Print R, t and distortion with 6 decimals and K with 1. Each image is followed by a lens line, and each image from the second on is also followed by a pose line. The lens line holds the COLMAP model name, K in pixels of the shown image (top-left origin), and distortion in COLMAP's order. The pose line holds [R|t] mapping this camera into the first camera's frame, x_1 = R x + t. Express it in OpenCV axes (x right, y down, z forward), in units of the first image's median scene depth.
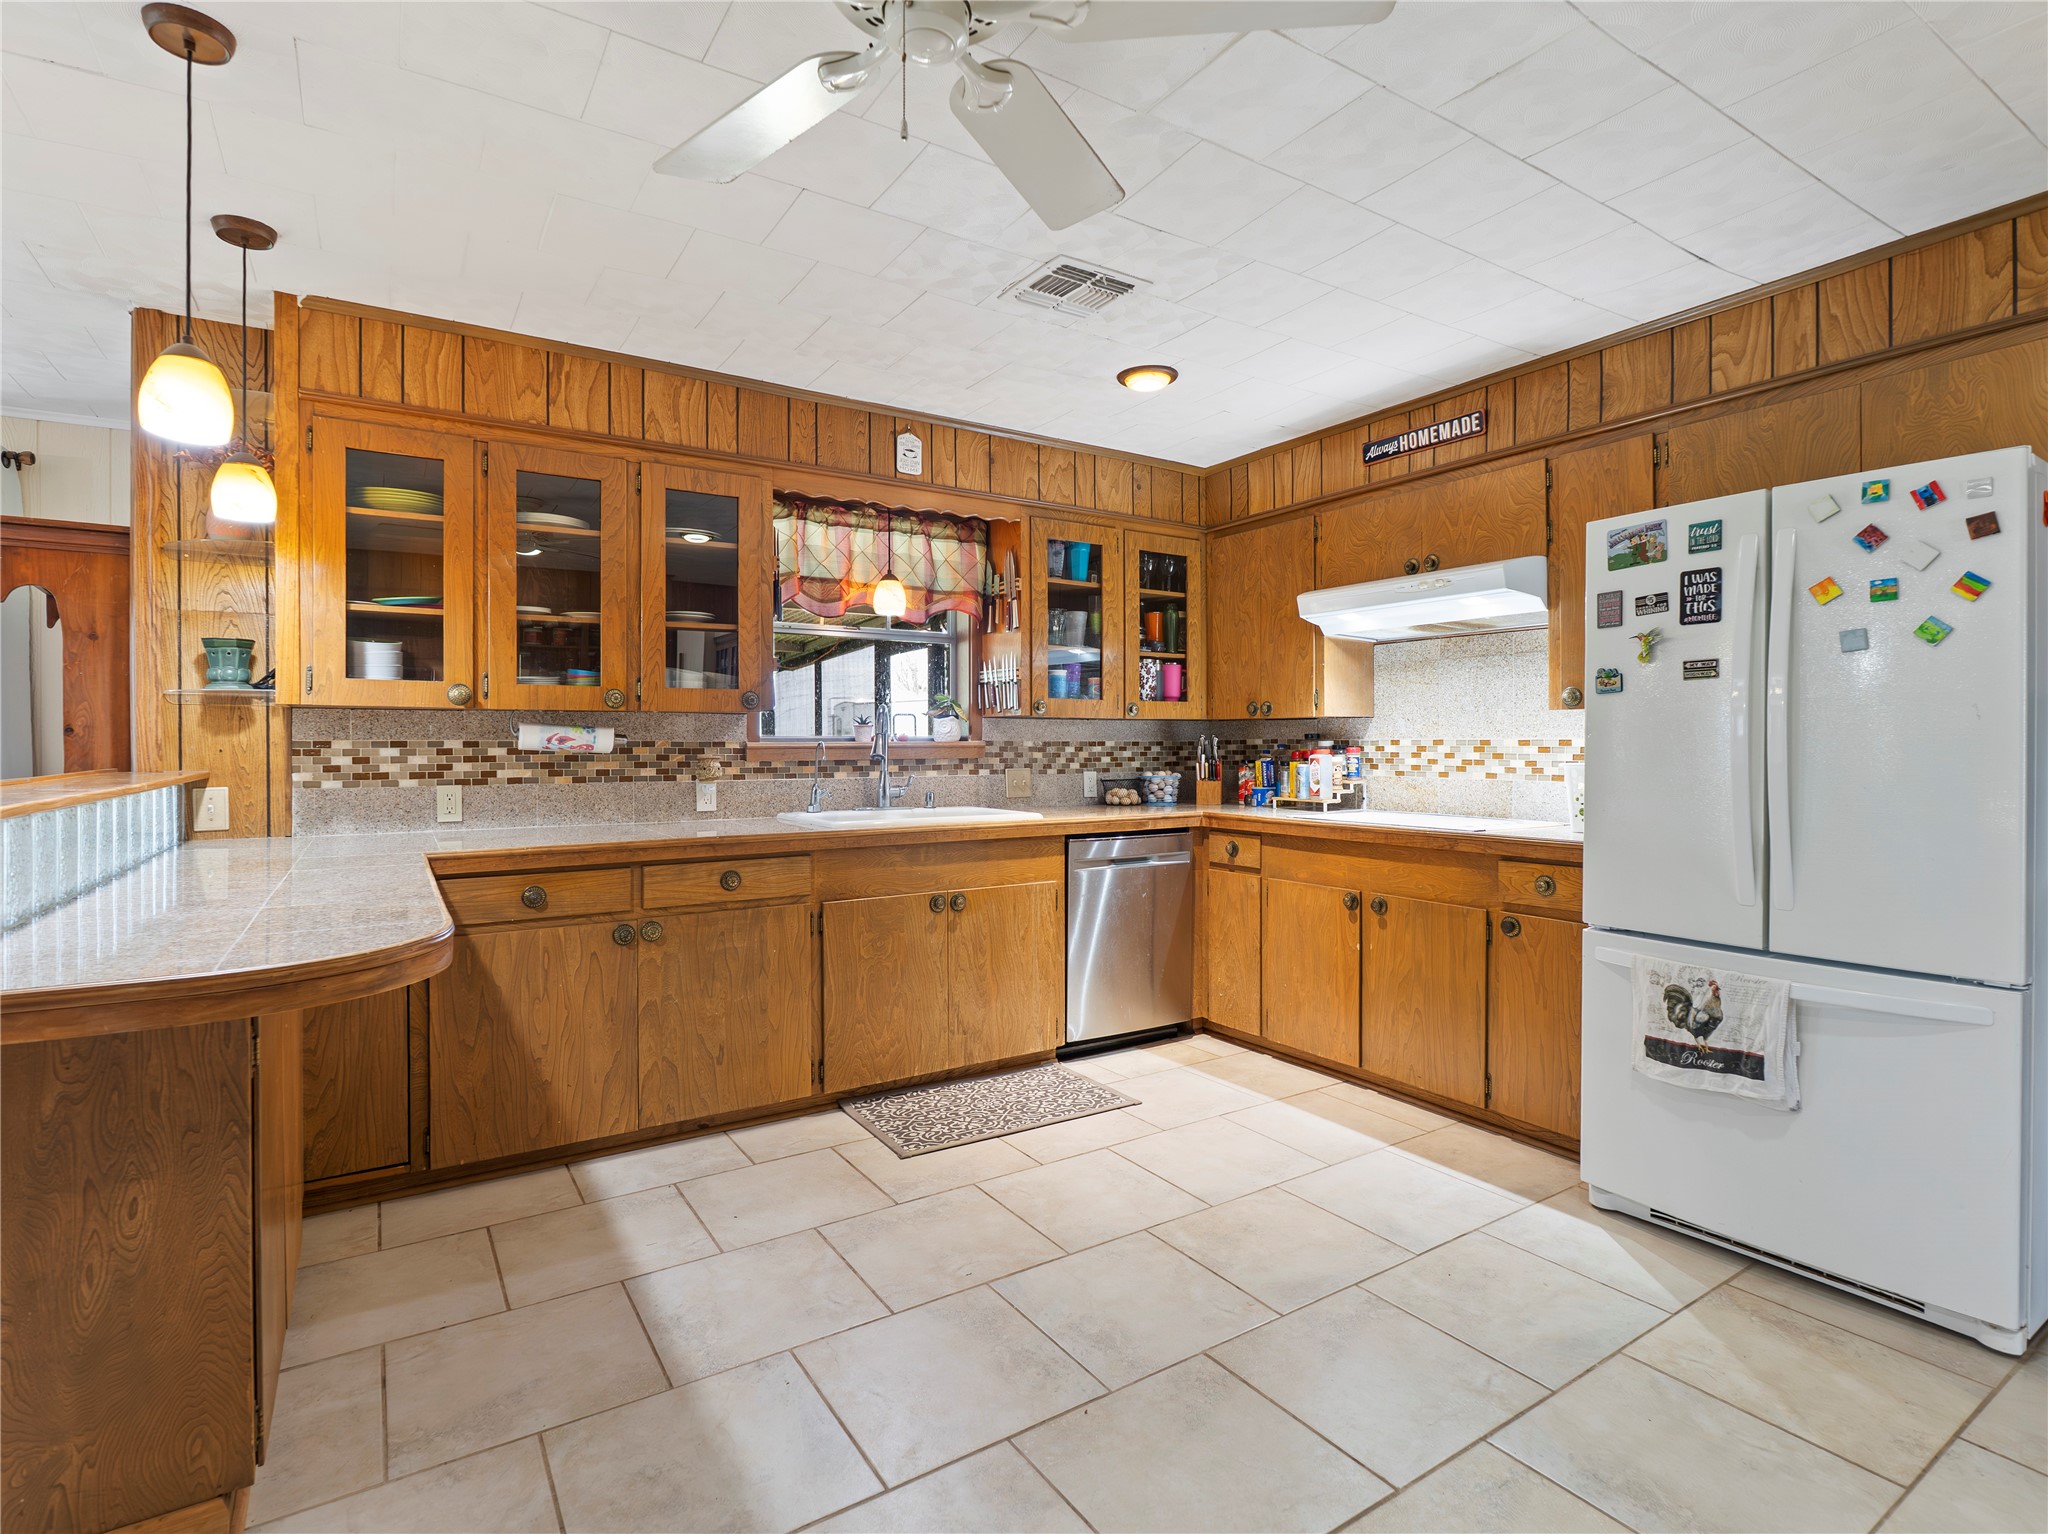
lens RADIAL K [[1019.9, 0, 1026.0], [0, 1019.9, 746.4], [0, 0, 1]] dist [-0.008641, -0.000592]
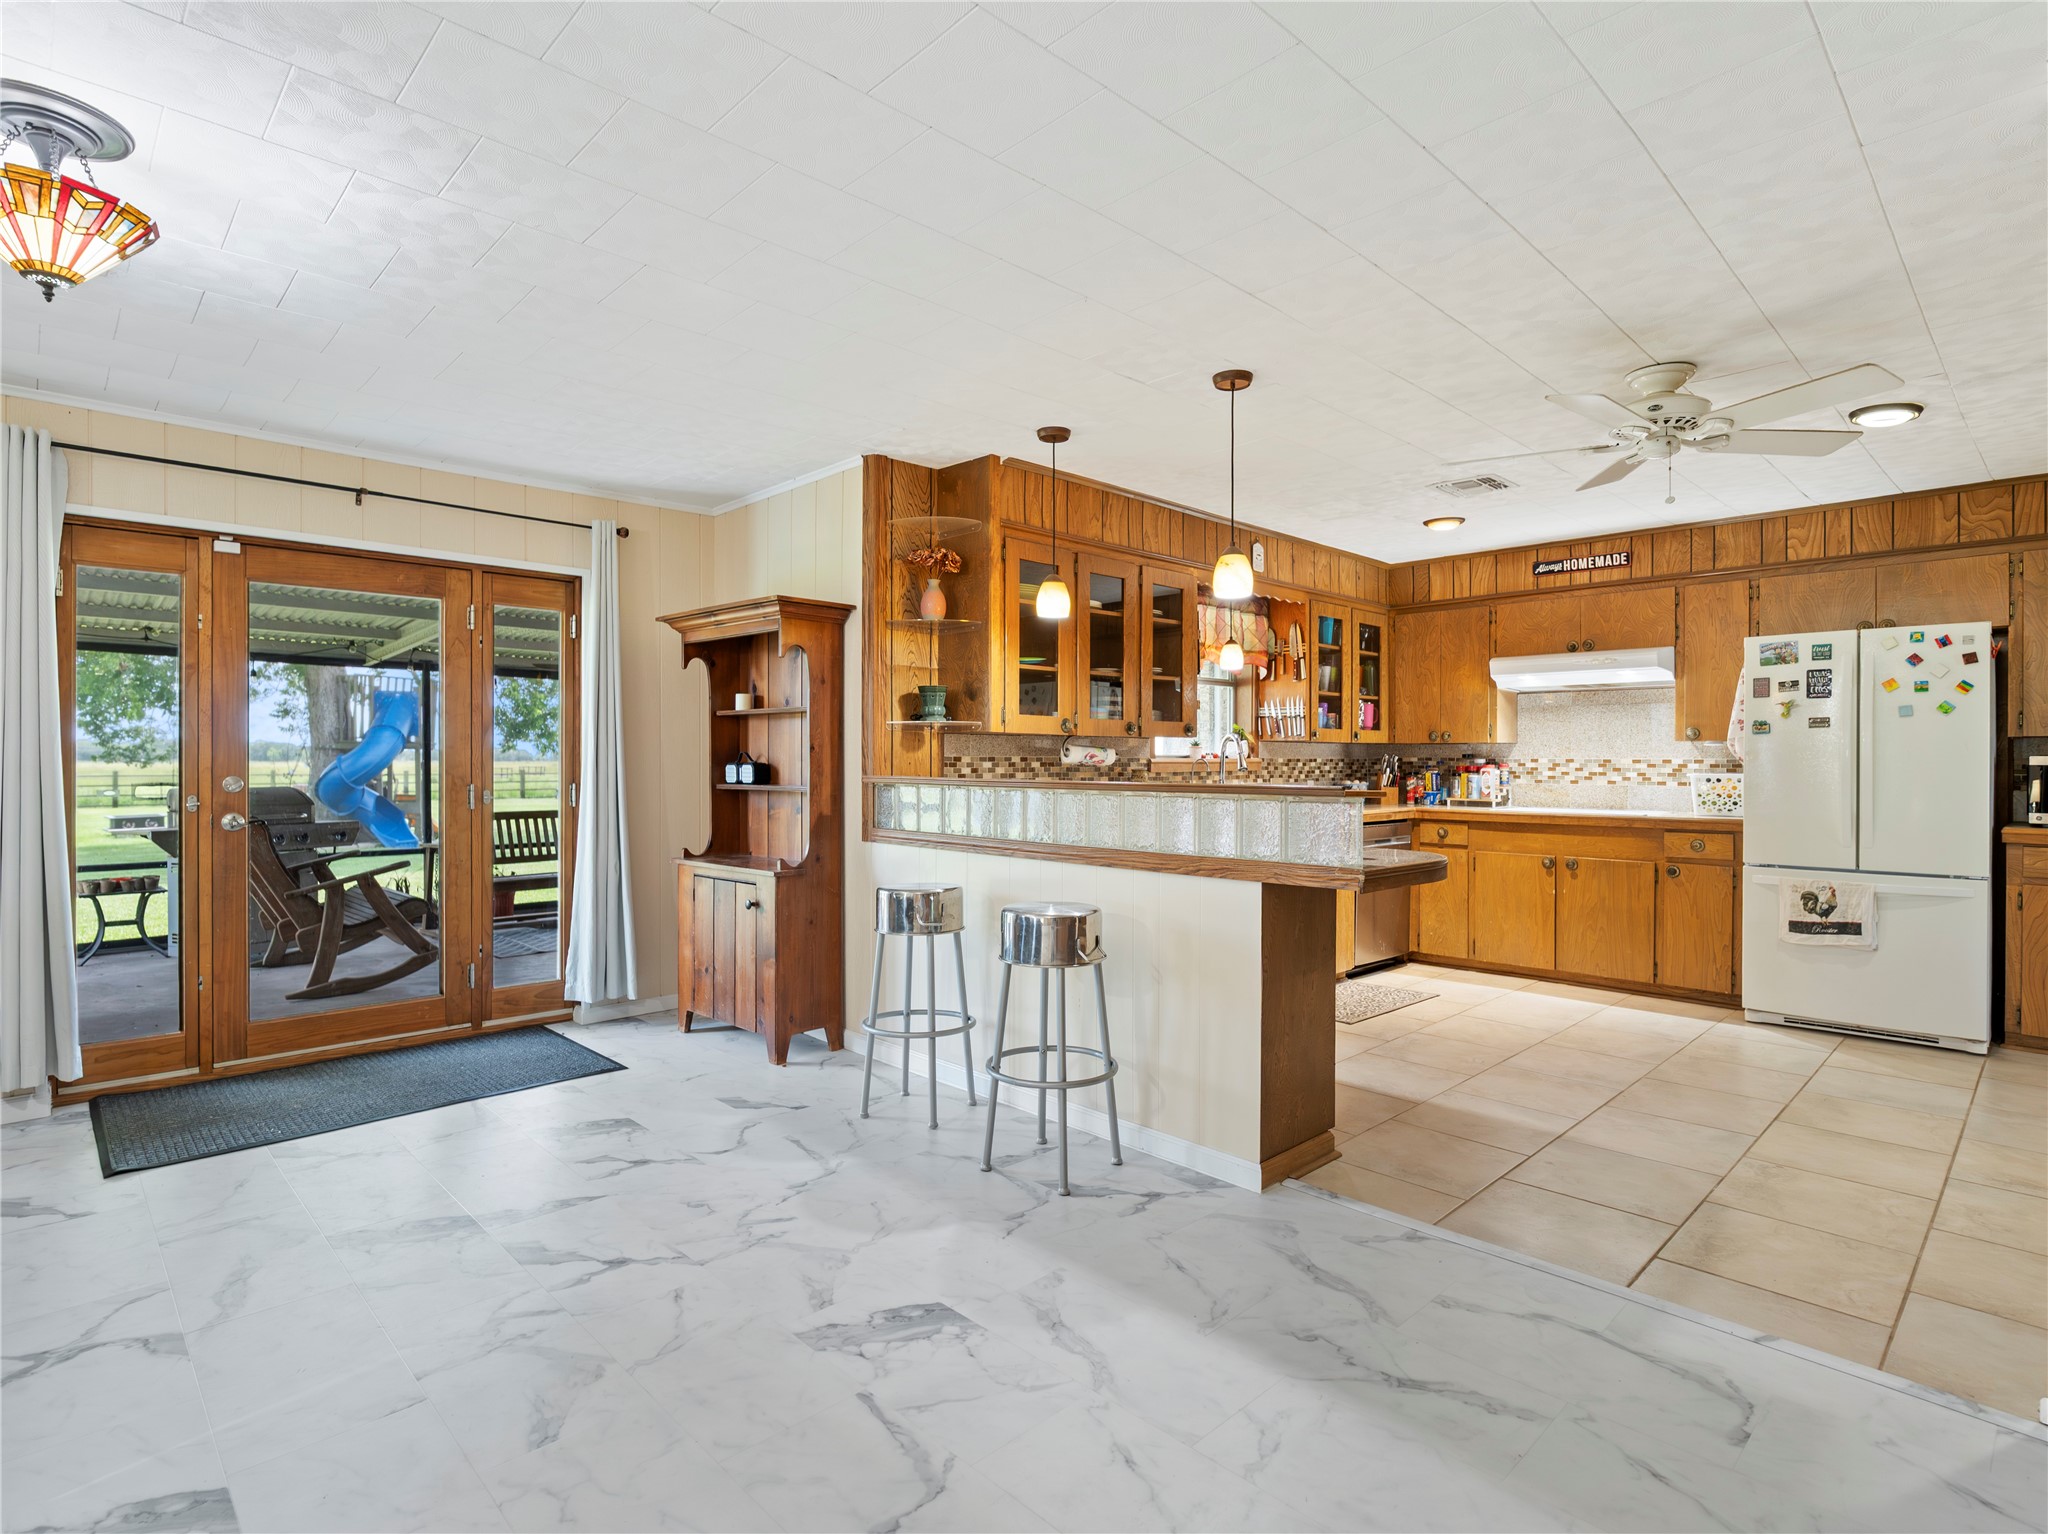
lens RADIAL K [[1052.2, 0, 1025.0], [0, 1052.2, 761.2], [0, 0, 1]] dist [-0.007241, 0.000607]
pose [[0.980038, 0.004021, 0.198772, -0.846857], [-0.003702, 0.999991, -0.001977, 0.003473], [-0.198778, 0.001201, 0.980044, -0.442432]]
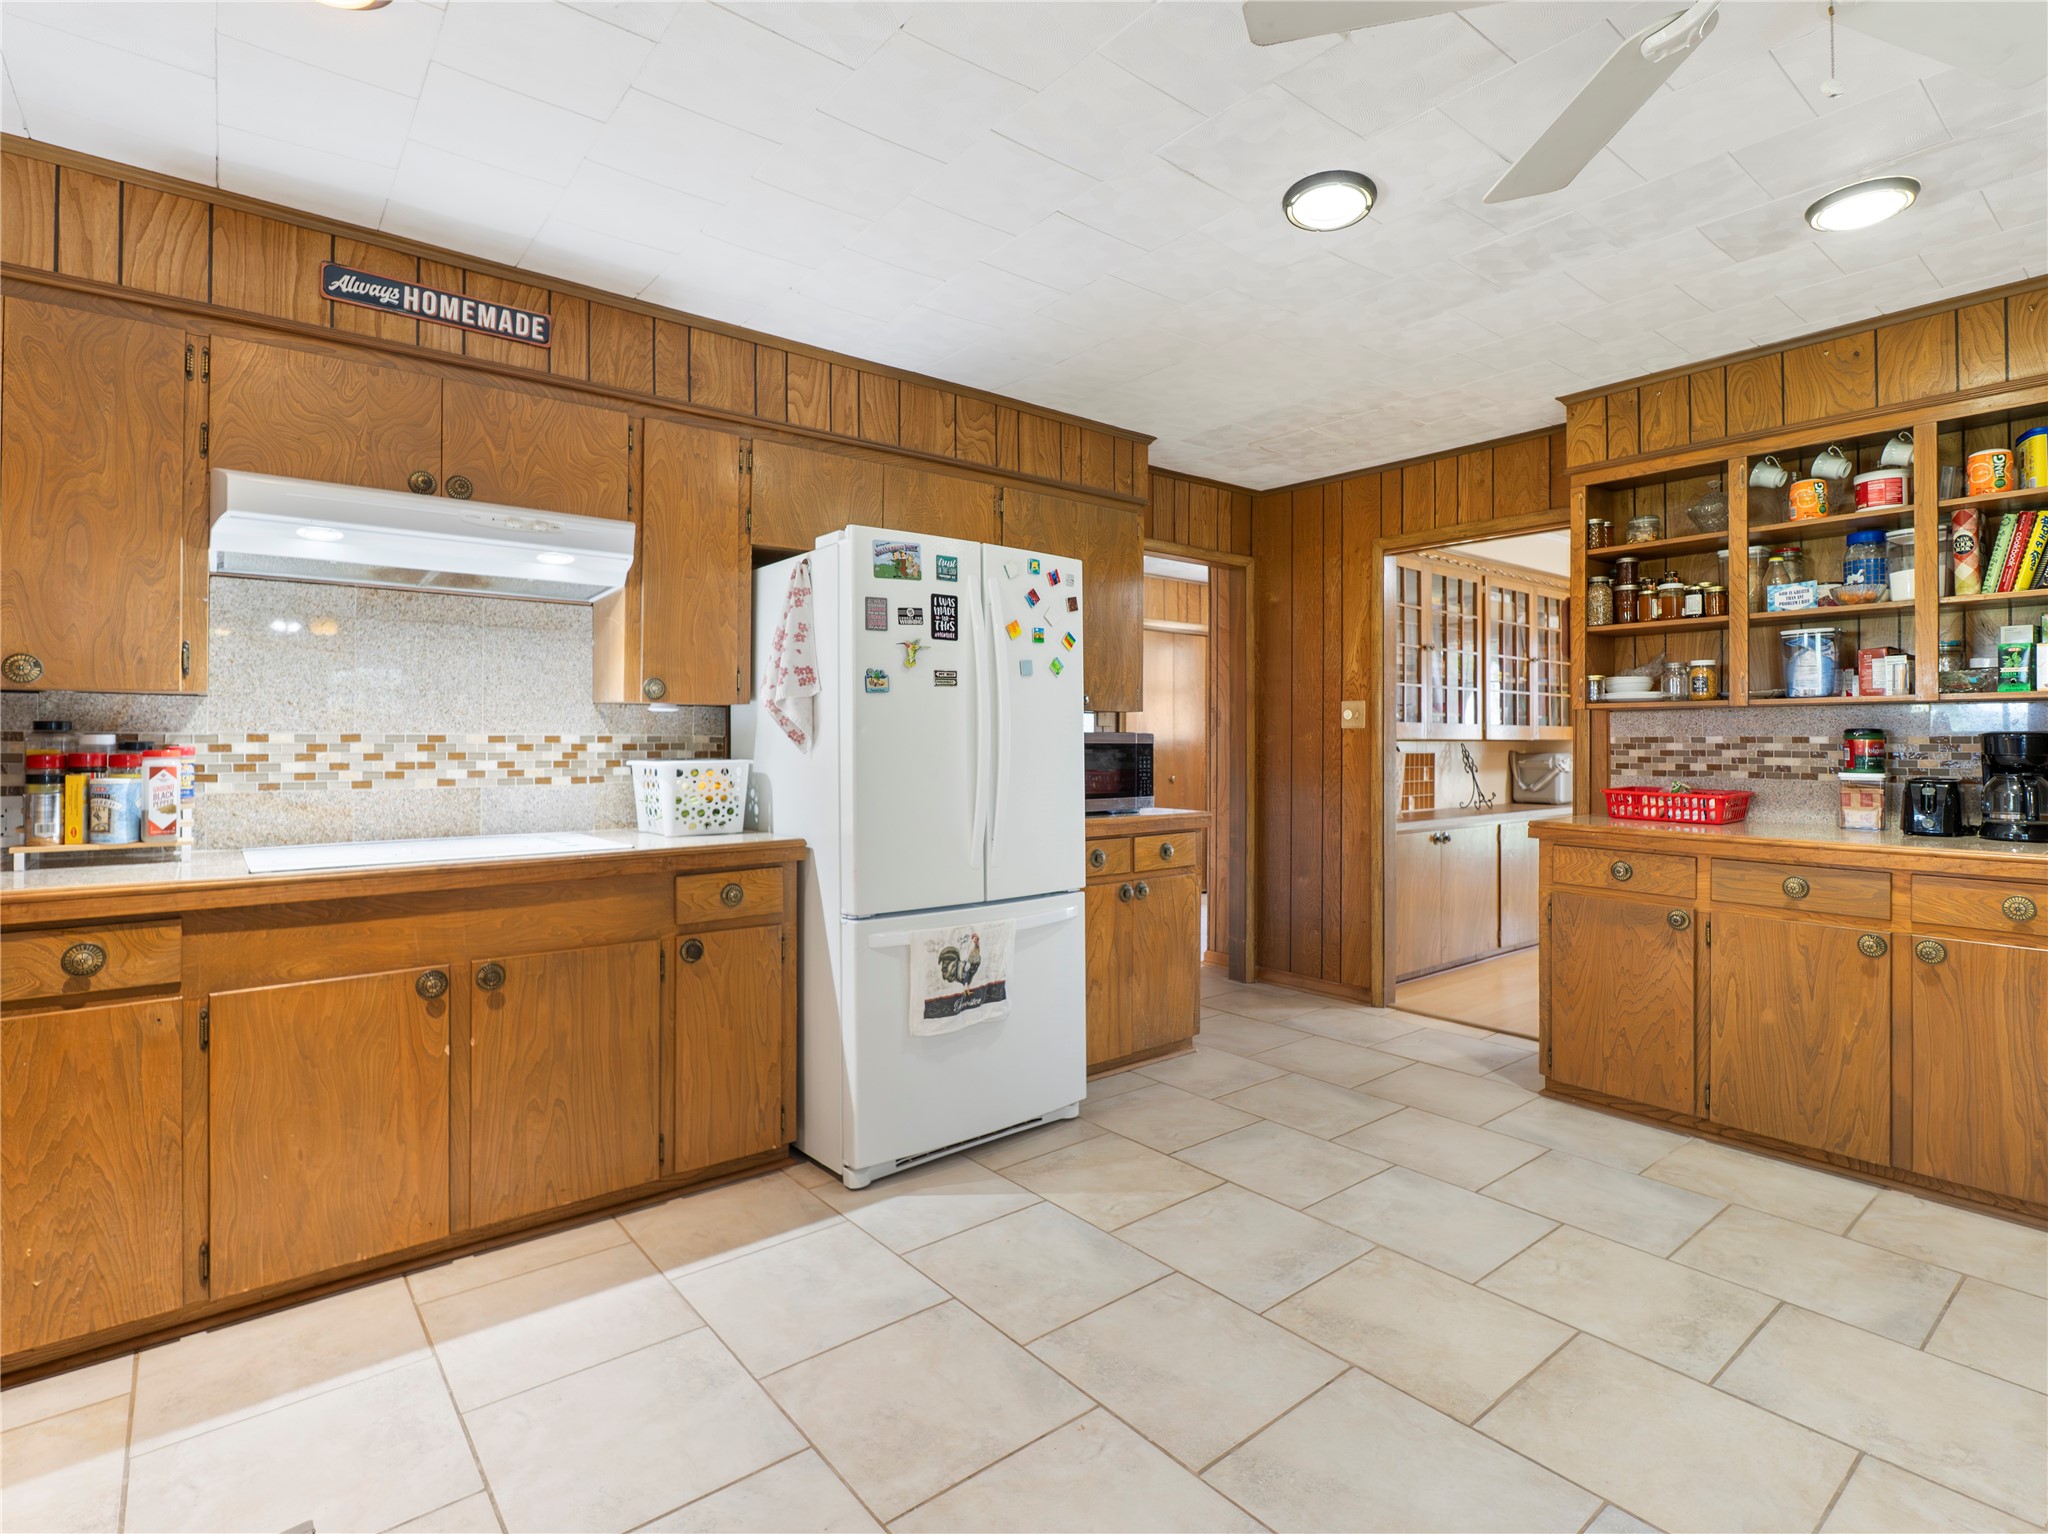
lens RADIAL K [[1019.9, 0, 1031.4], [0, 1019.9, 729.6], [0, 0, 1]] dist [-0.008641, -0.000592]
pose [[-0.109233, 0.010249, 0.993963, -0.395131], [0.001744, 0.999947, -0.010119, -0.002401], [-0.994015, 0.000628, -0.109245, 0.755063]]
